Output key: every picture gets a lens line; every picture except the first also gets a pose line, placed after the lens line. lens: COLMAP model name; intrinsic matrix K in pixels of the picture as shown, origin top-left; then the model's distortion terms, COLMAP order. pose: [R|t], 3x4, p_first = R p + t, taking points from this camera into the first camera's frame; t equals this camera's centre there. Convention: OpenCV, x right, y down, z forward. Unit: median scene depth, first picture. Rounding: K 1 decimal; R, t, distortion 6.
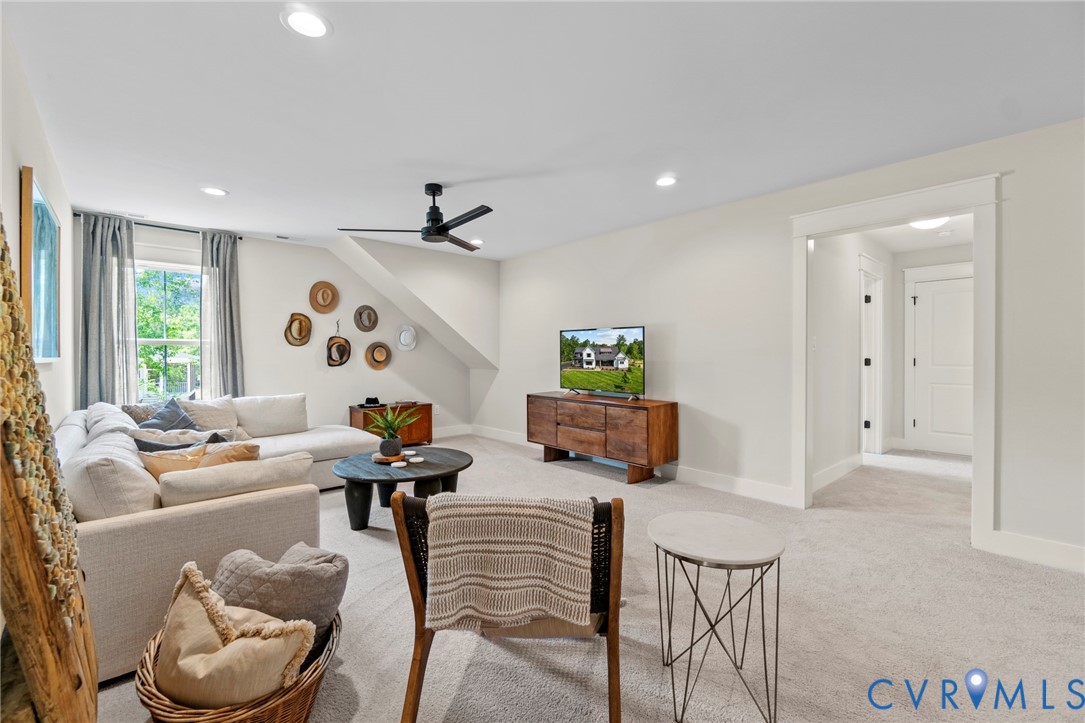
lens RADIAL K [[459.5, 0, 541.1], [0, 459.5, 356.1], [0, 0, 1]] dist [-0.002065, -0.000128]
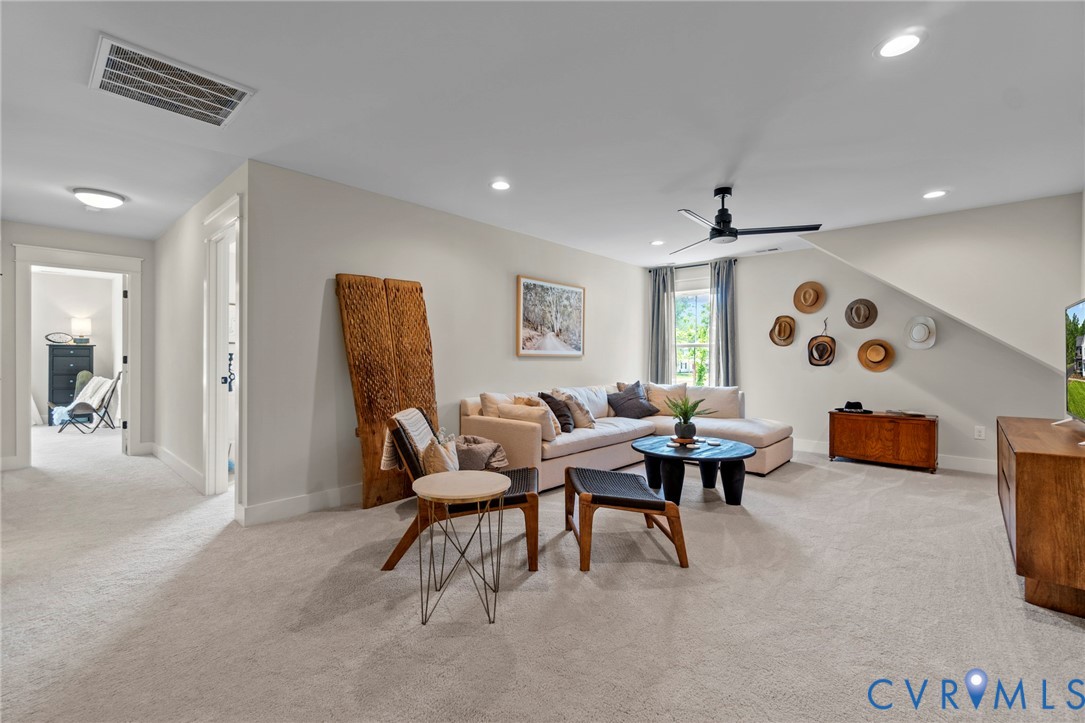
lens RADIAL K [[470.2, 0, 544.0], [0, 470.2, 354.0], [0, 0, 1]] dist [-0.002061, 0.000018]
pose [[0.118075, -0.001255, -0.993004, 0.491059], [-0.007547, 0.999969, -0.002161, 0.003443], [0.992976, 0.007750, 0.118062, 0.299250]]
